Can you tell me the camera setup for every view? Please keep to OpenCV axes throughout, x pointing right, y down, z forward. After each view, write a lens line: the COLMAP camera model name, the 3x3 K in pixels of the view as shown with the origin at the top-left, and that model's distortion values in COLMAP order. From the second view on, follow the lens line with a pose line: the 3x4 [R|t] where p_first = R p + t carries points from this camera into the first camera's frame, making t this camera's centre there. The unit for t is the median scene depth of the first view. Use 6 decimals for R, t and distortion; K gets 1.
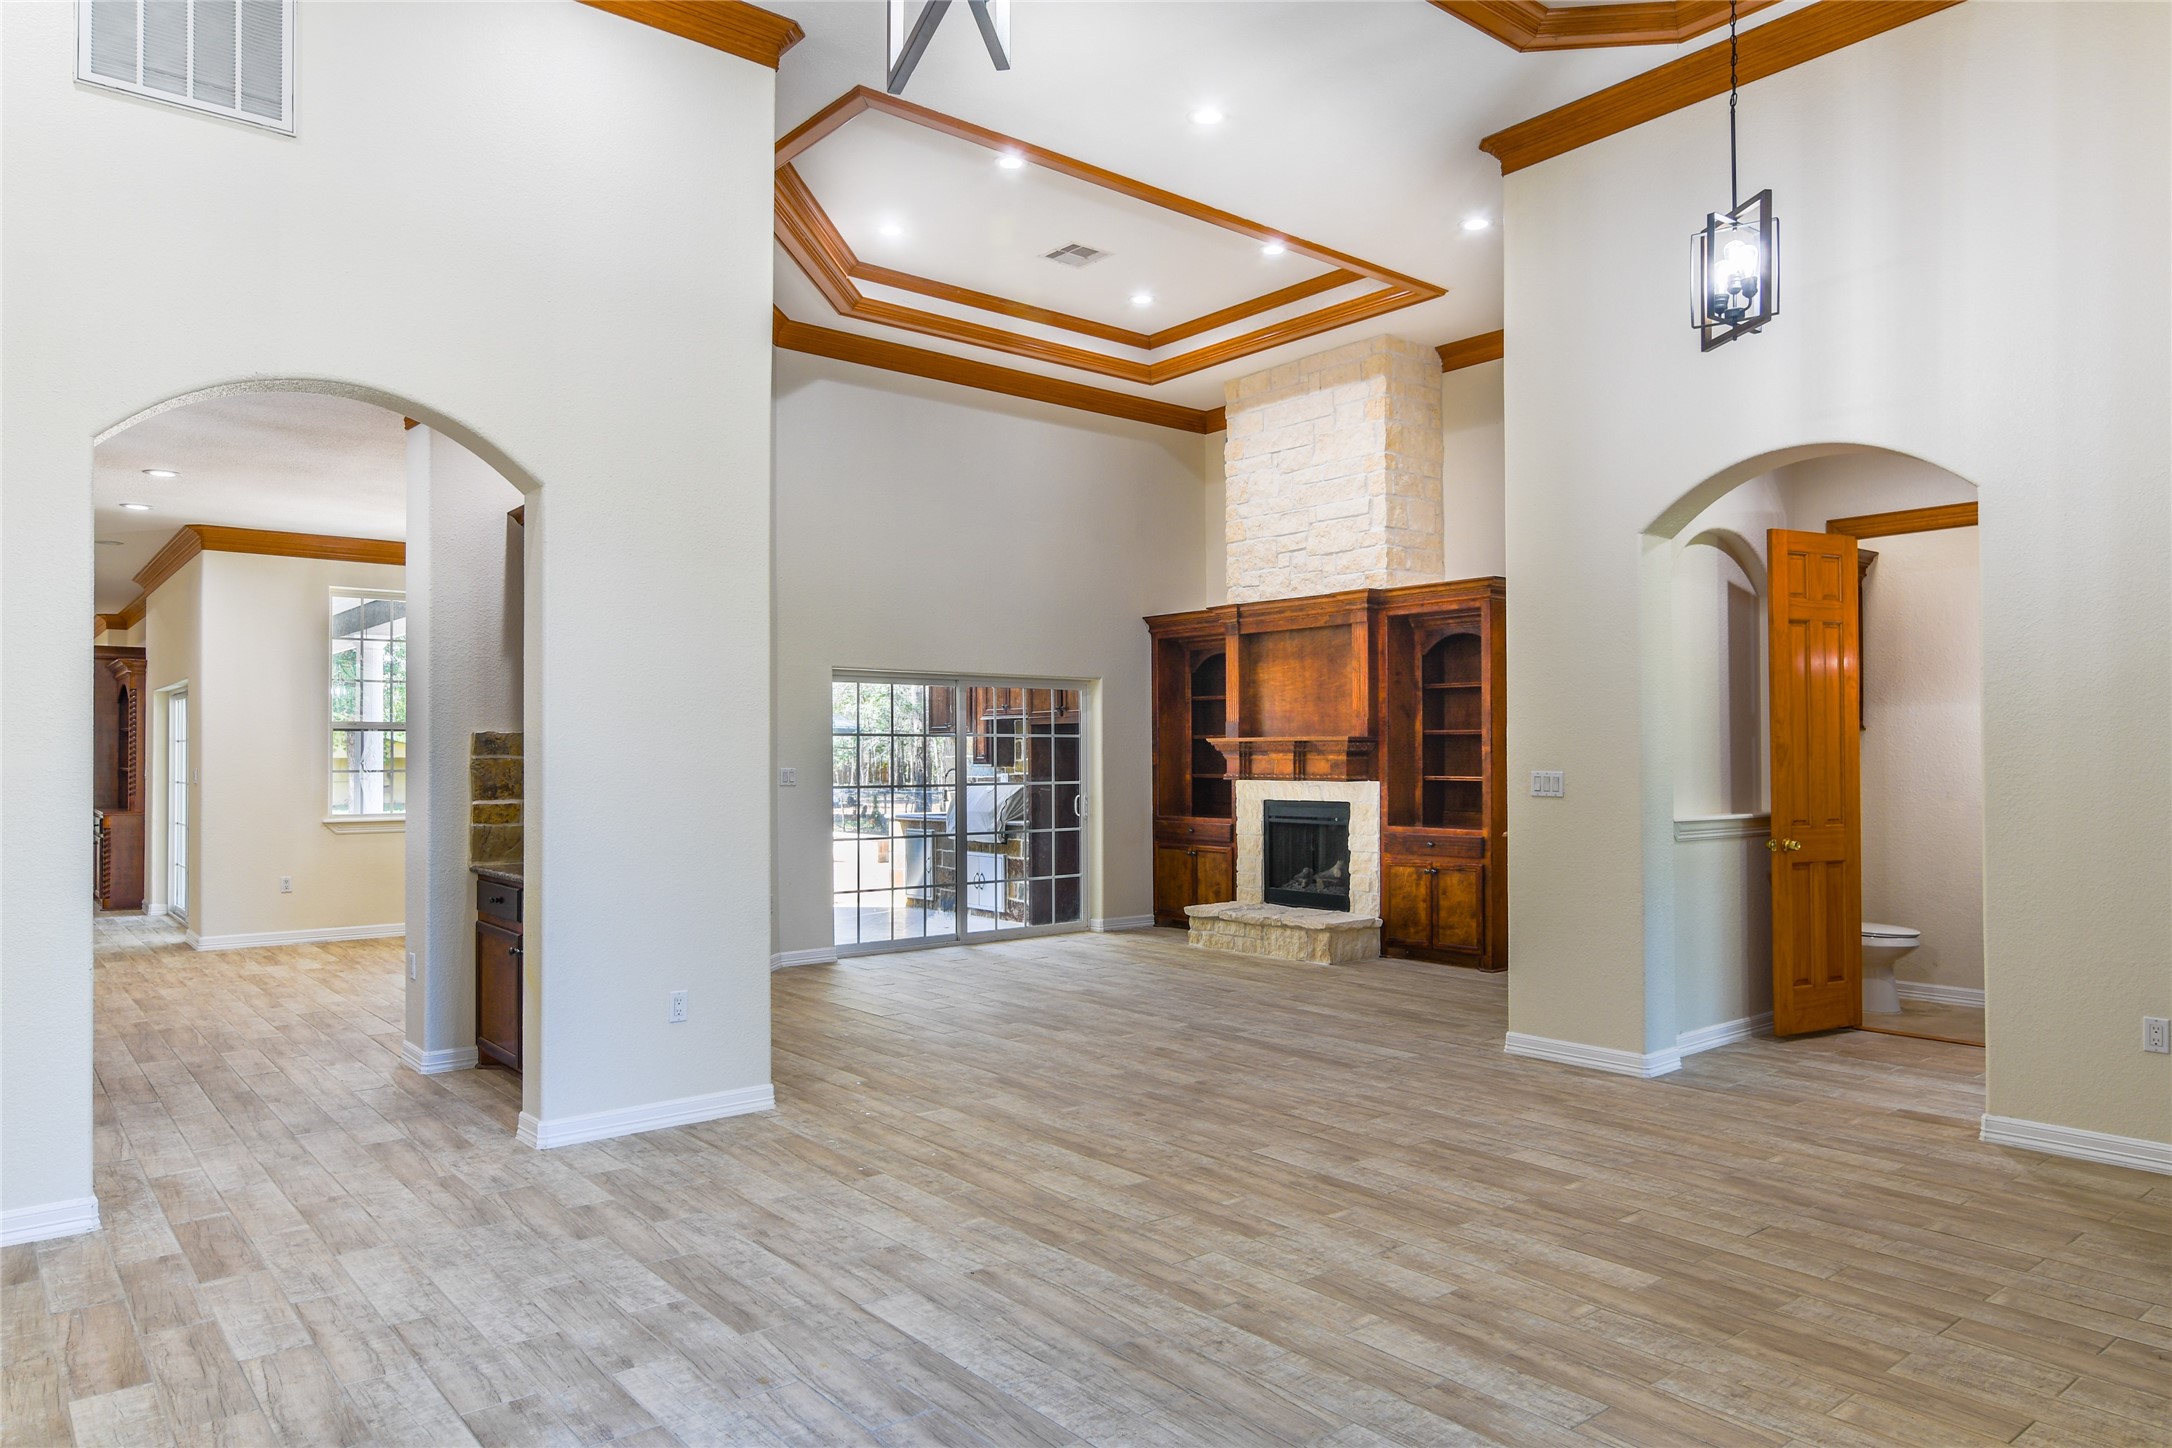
lens RADIAL K [[1386.3, 0, 1088.5], [0, 1386.3, 732.3], [0, 0, 1]] dist [-0.003574, -0.002297]
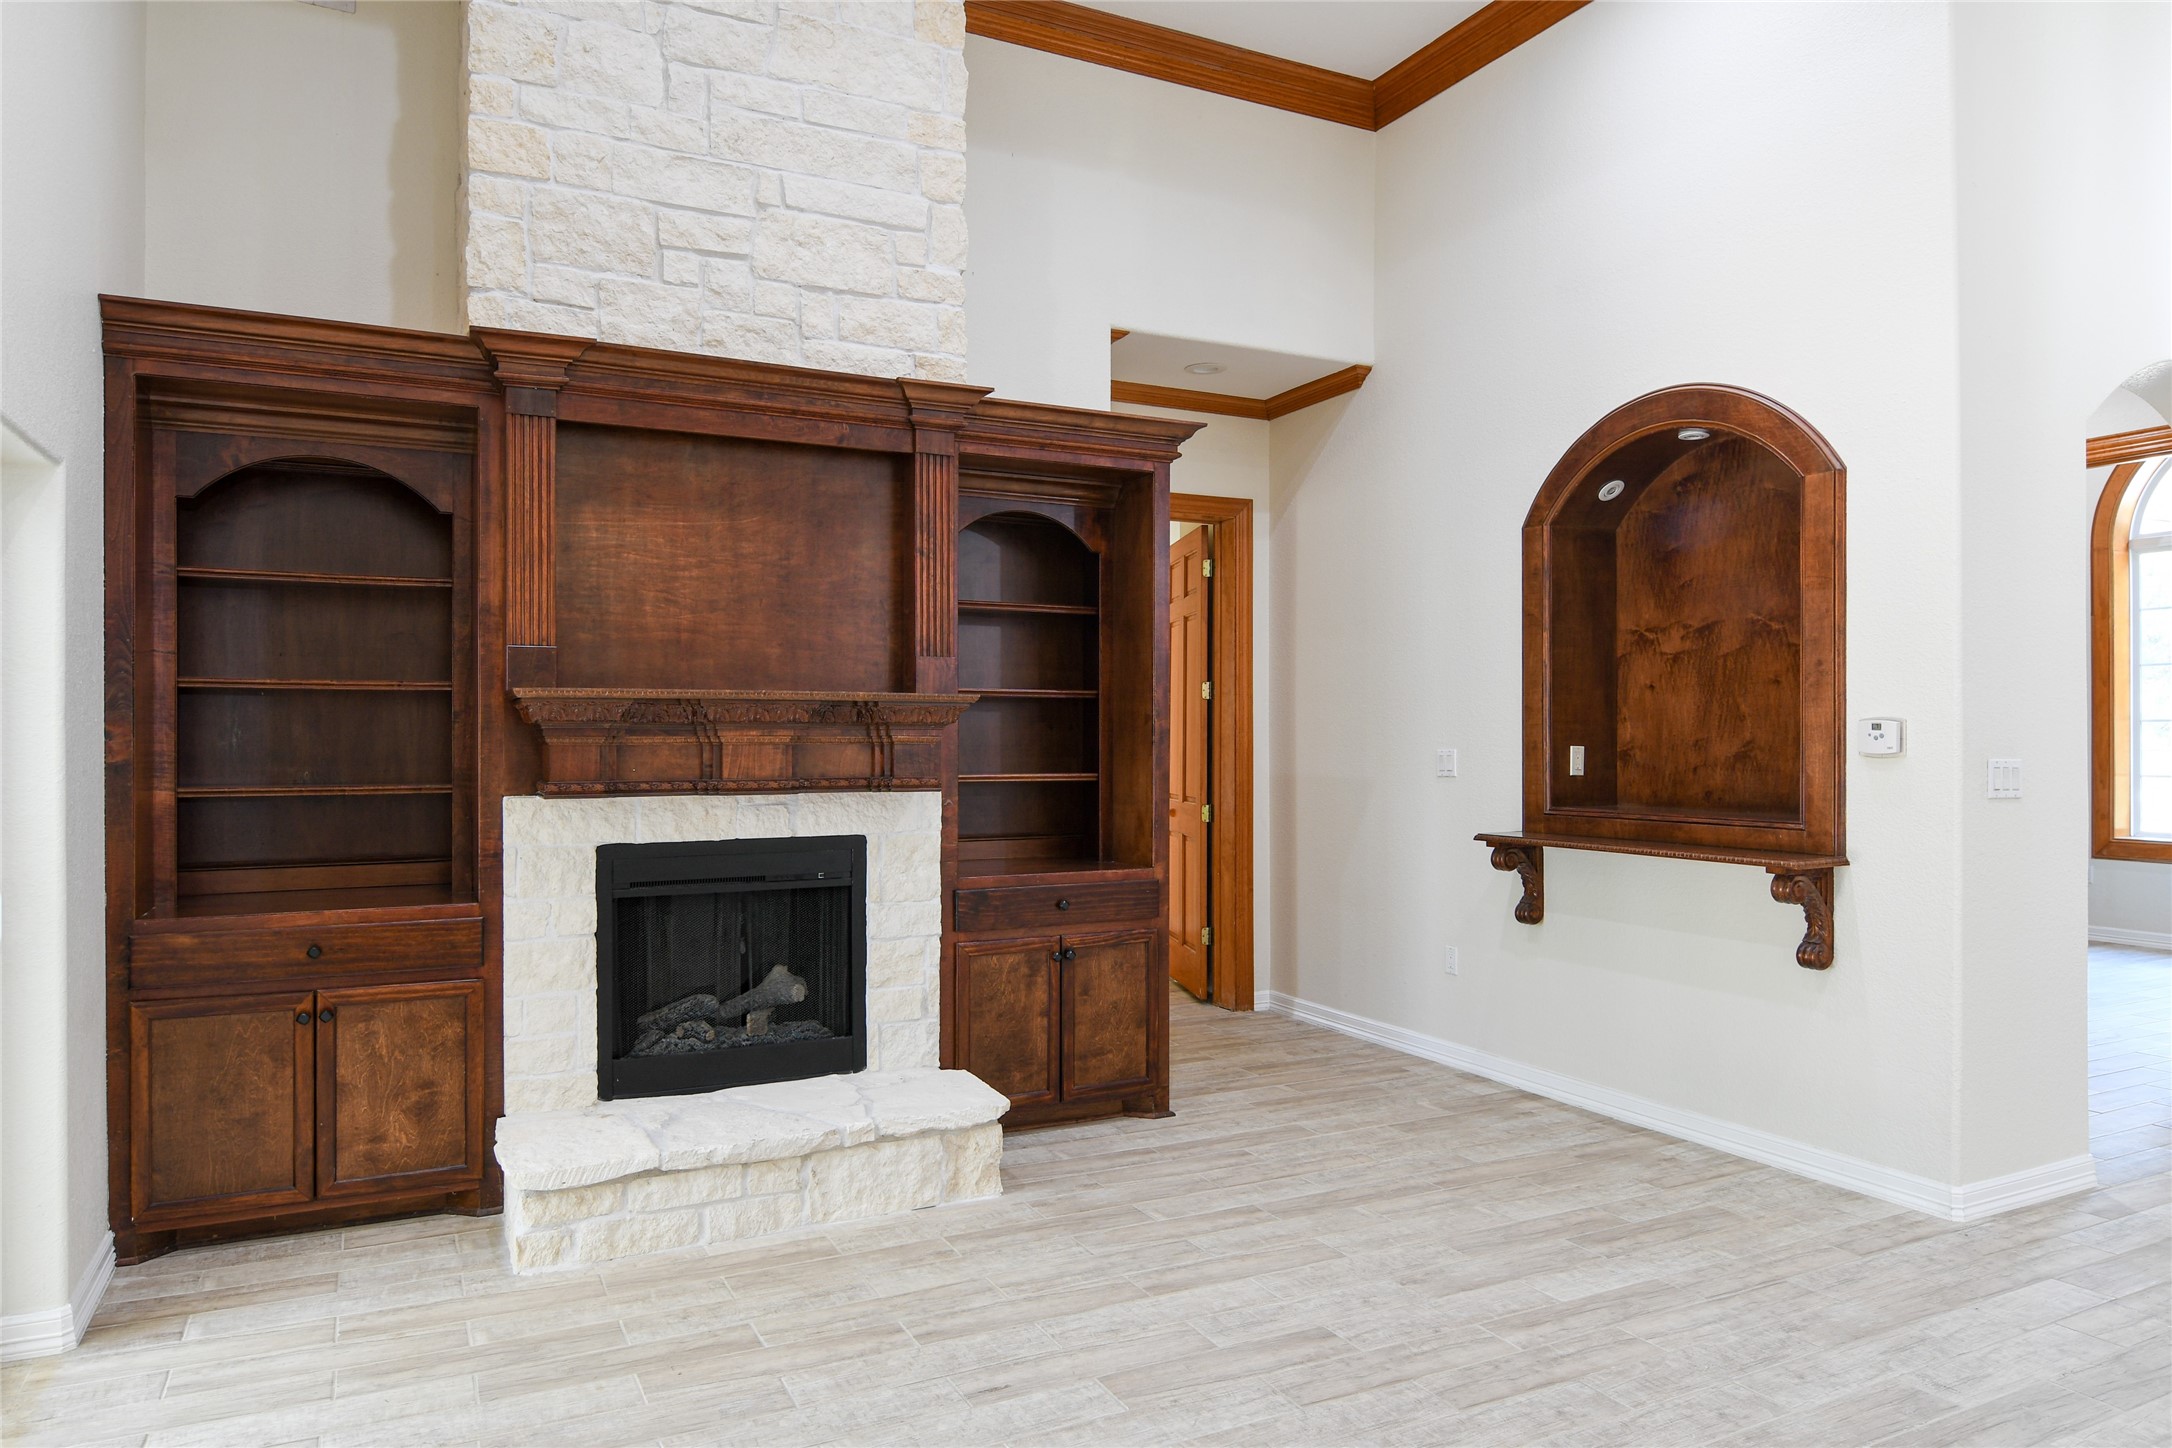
lens RADIAL K [[1386.3, 0, 1080.0], [0, 1386.3, 727.7], [0, 0, 1]] dist [-0.003574, -0.002297]
pose [[0.218211, 0.009226, 0.975858, -0.539216], [-0.016535, 0.999847, -0.005756, 0.034027], [-0.975762, -0.014880, 0.218330, 1.781413]]
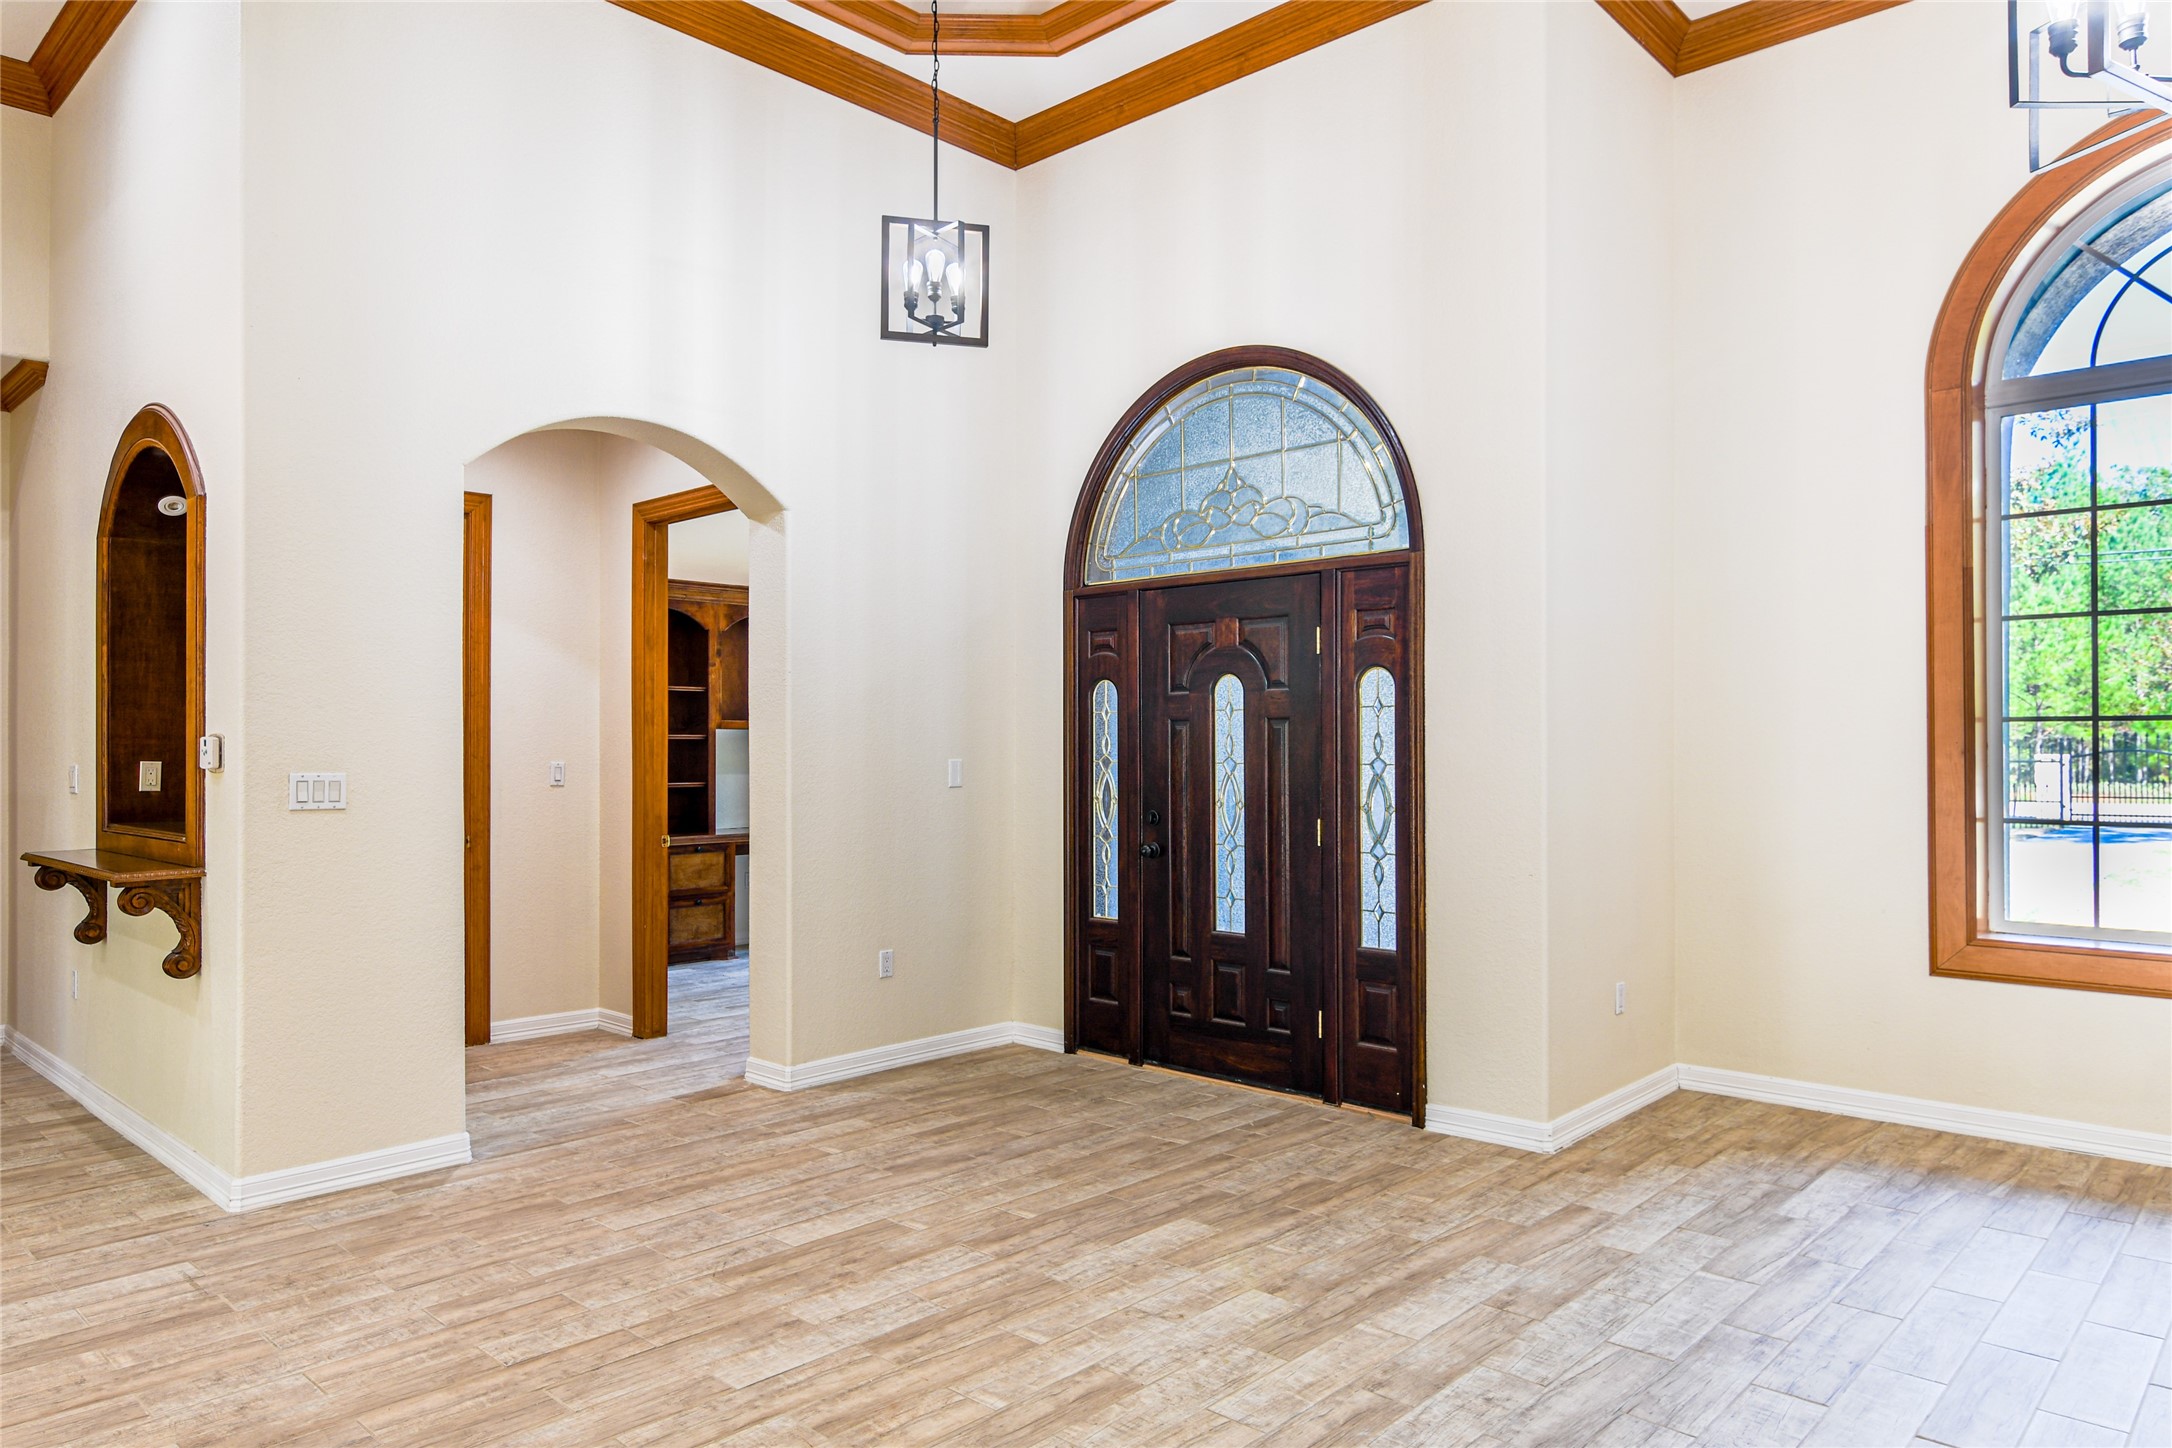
lens RADIAL K [[1386.3, 0, 1084.0], [0, 1386.3, 725.4], [0, 0, 1]] dist [-0.003574, -0.002297]
pose [[-0.123695, 0.017332, 0.992169, -0.553440], [-0.013055, 0.999733, -0.019091, 0.017546], [-0.992234, -0.015314, -0.123436, 0.988571]]
